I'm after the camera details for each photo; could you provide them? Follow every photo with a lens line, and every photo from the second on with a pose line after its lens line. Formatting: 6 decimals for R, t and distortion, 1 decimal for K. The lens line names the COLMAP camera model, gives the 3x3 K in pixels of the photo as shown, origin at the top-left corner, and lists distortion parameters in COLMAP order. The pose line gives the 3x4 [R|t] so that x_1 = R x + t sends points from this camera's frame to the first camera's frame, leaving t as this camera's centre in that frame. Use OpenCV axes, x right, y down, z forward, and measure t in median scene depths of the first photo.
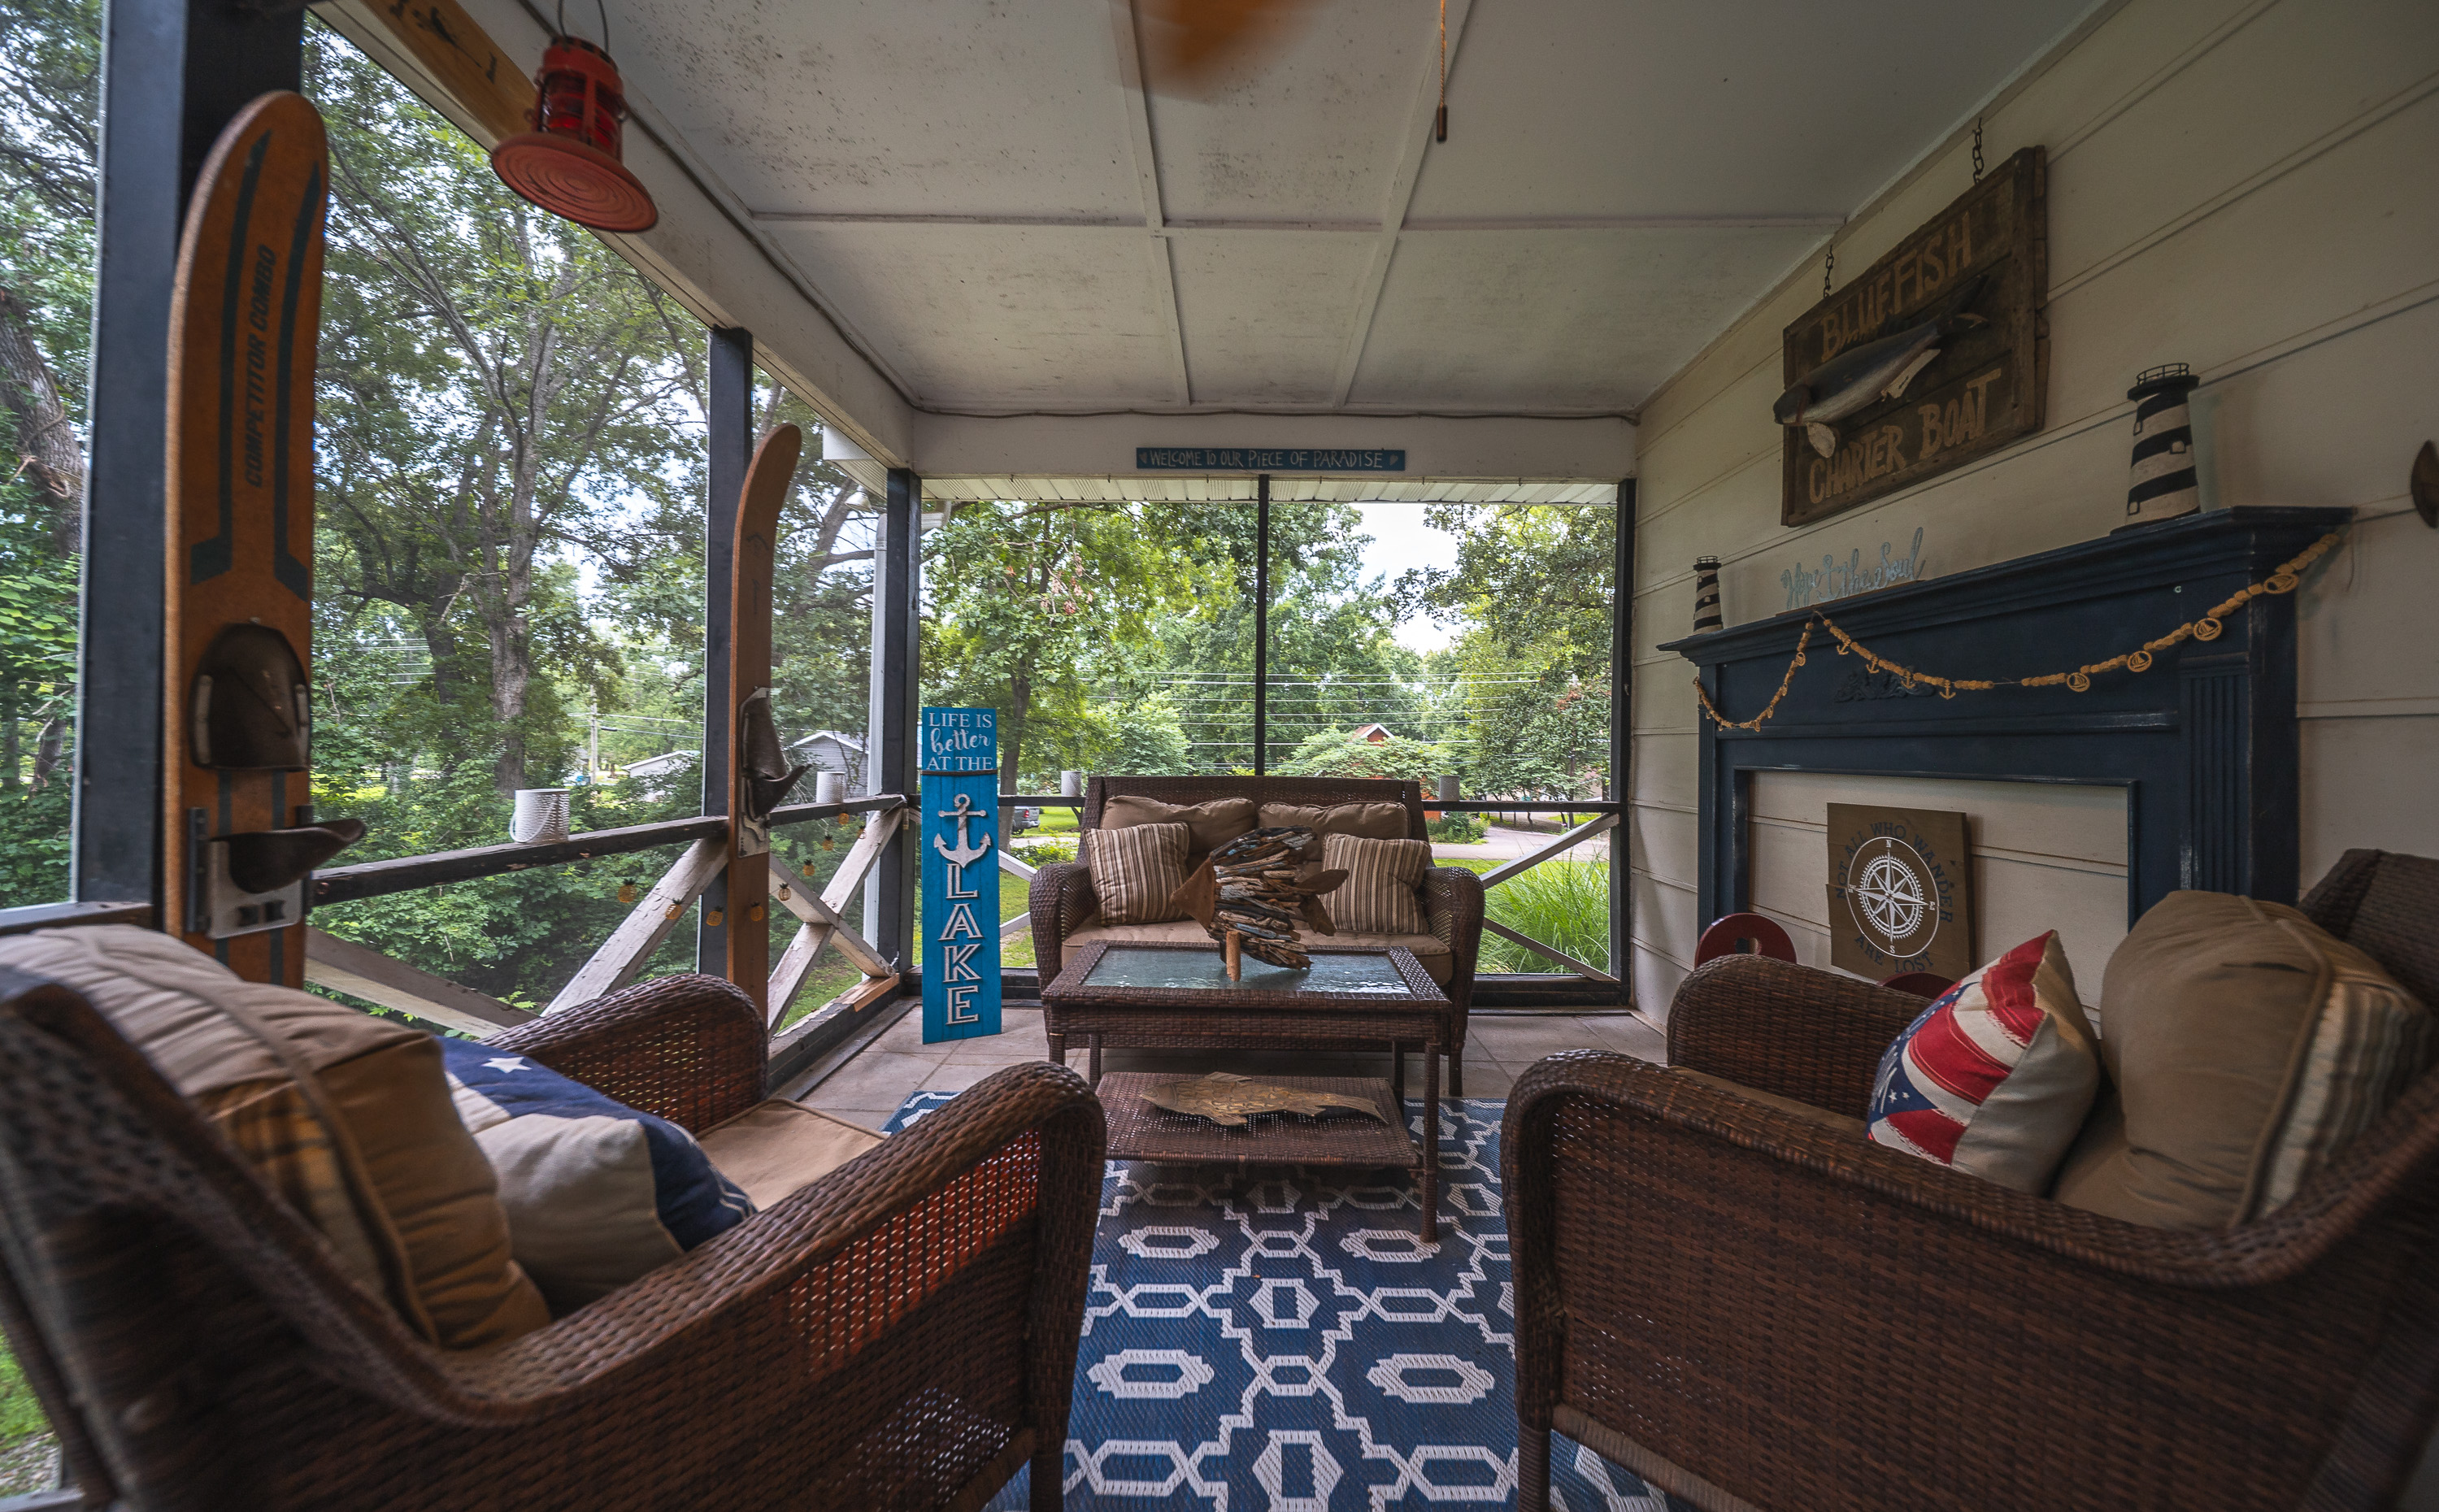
lens RADIAL K [[847.0, 0, 1232.4], [0, 847.0, 727.7], [0, 0, 1]] dist [-0.000783, -0.000096]
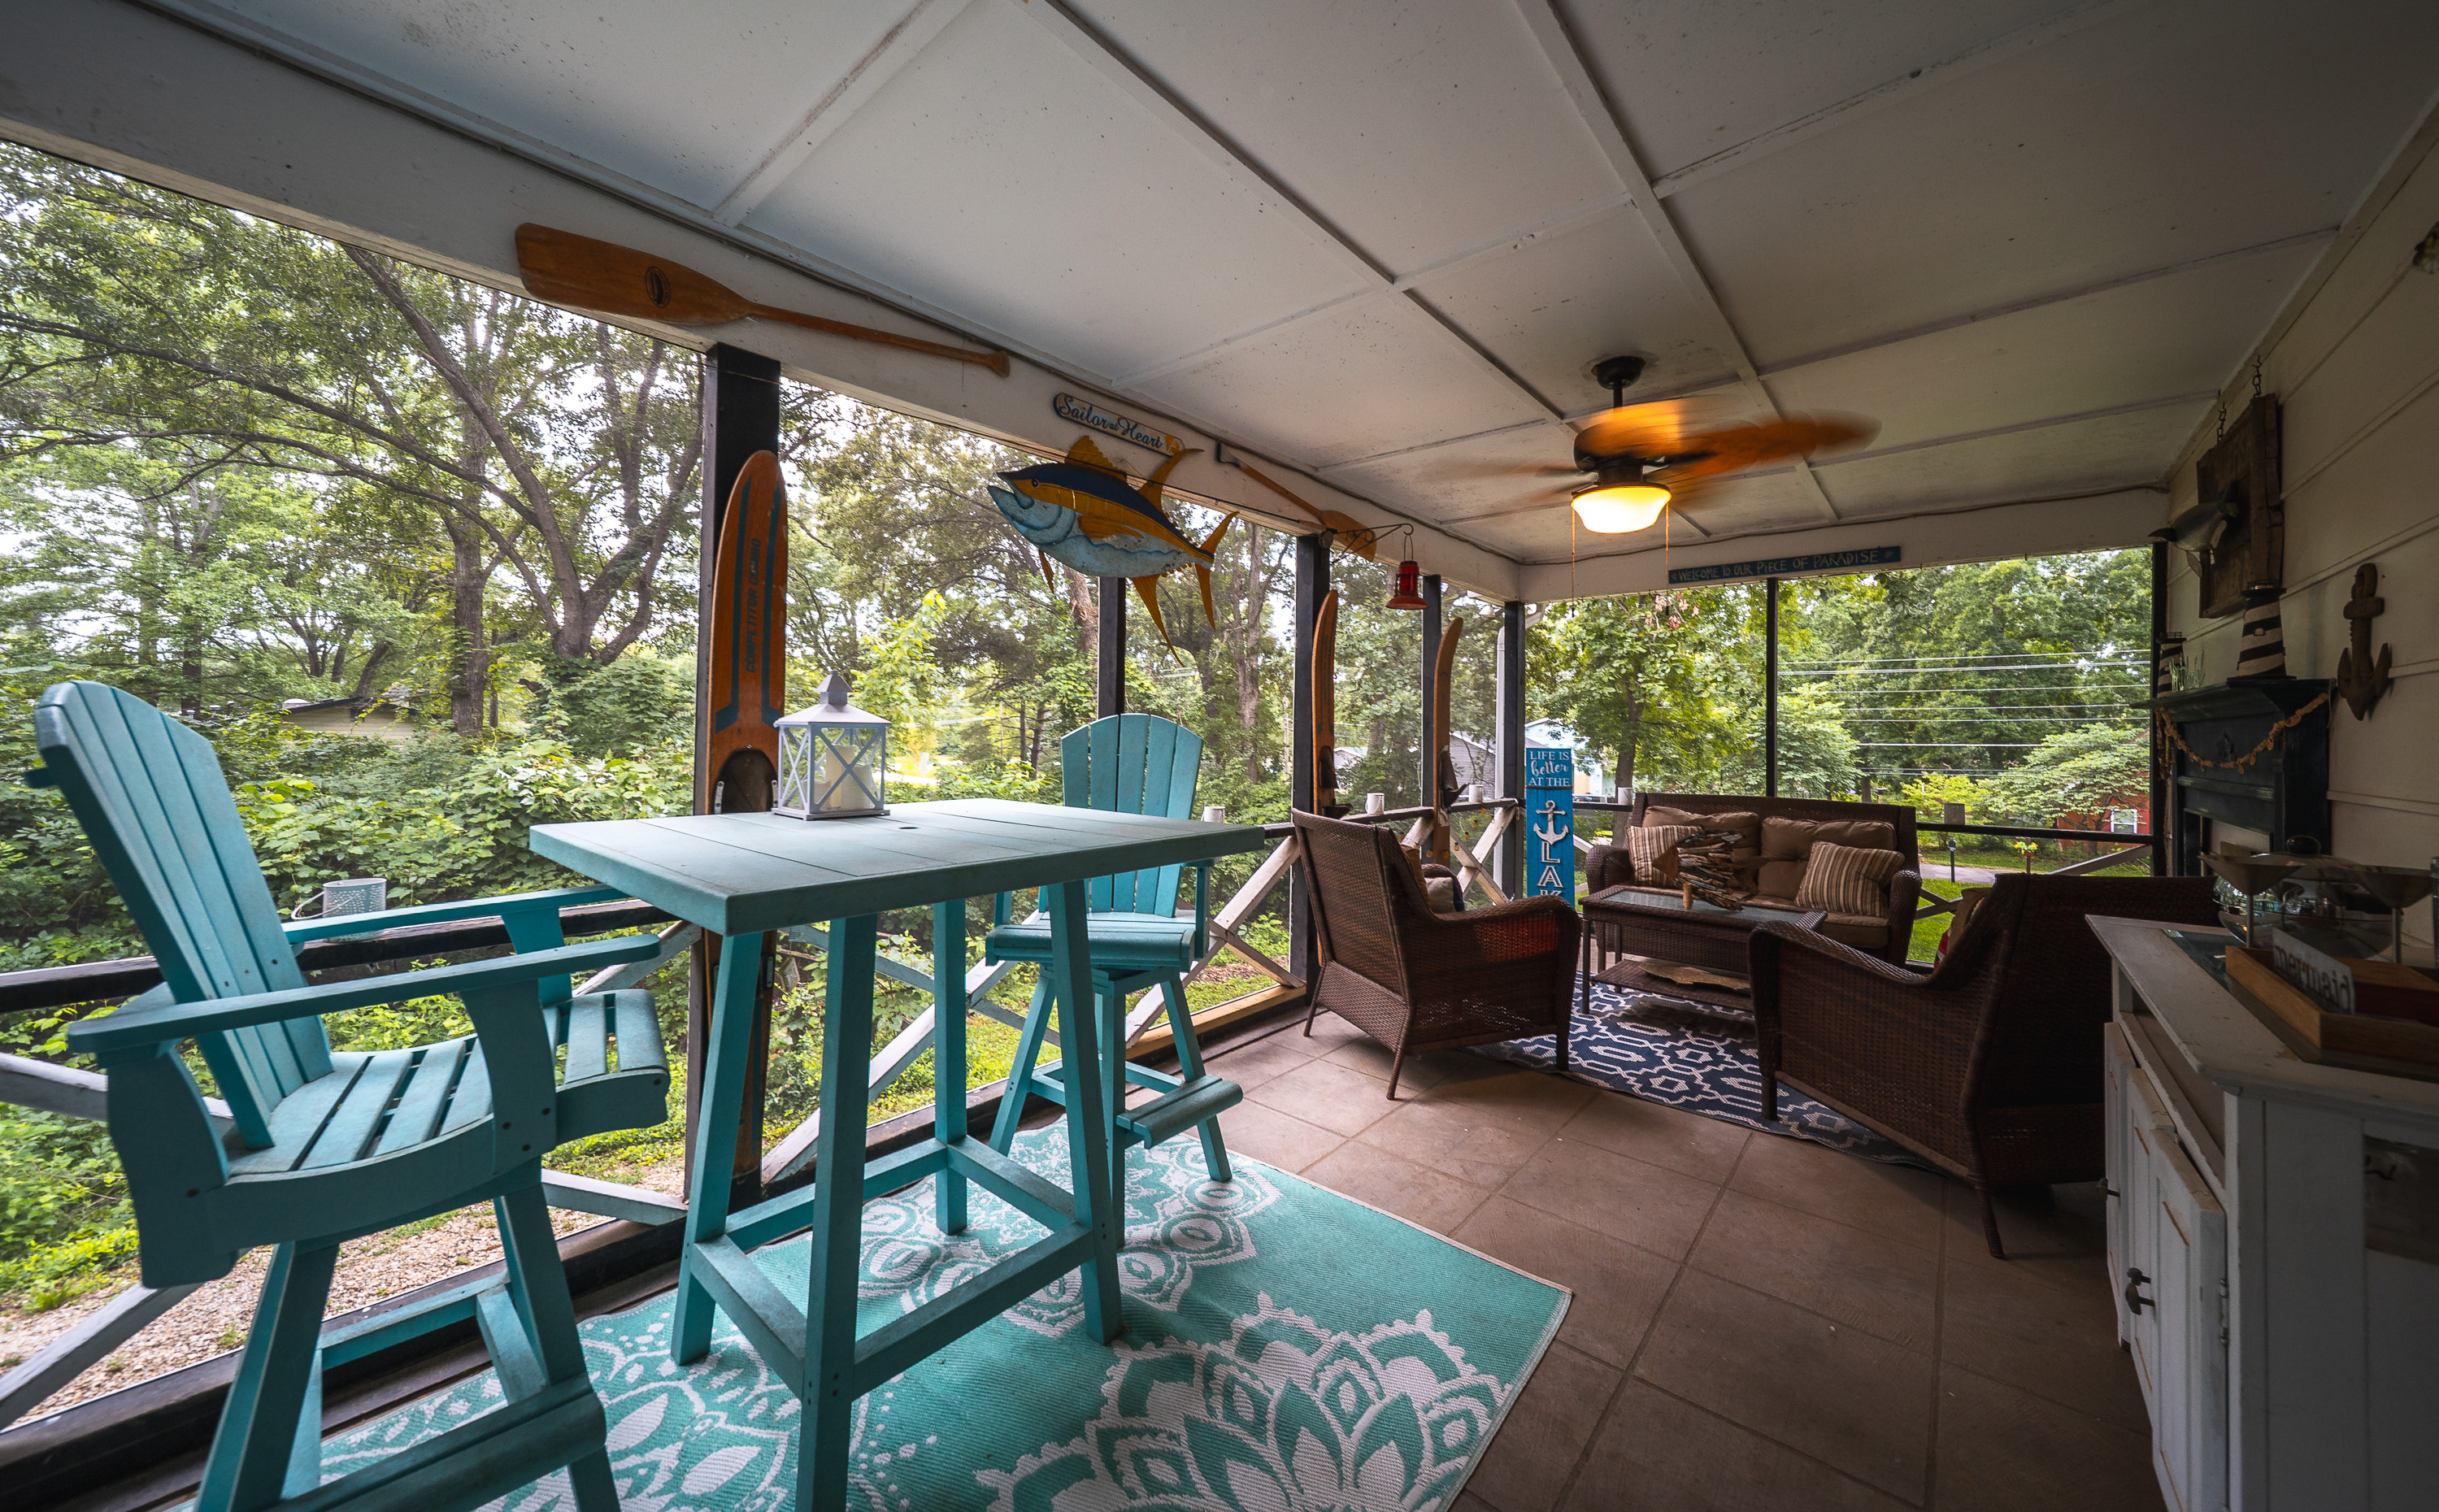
lens RADIAL K [[847.0, 0, 1232.4], [0, 847.0, 727.7], [0, 0, 1]] dist [-0.000783, -0.000096]
pose [[0.764106, -0.008311, -0.645038, 0.273507], [0.010873, 0.999941, -0.000003, -0.070064], [0.645000, -0.007011, 0.764151, -0.662216]]
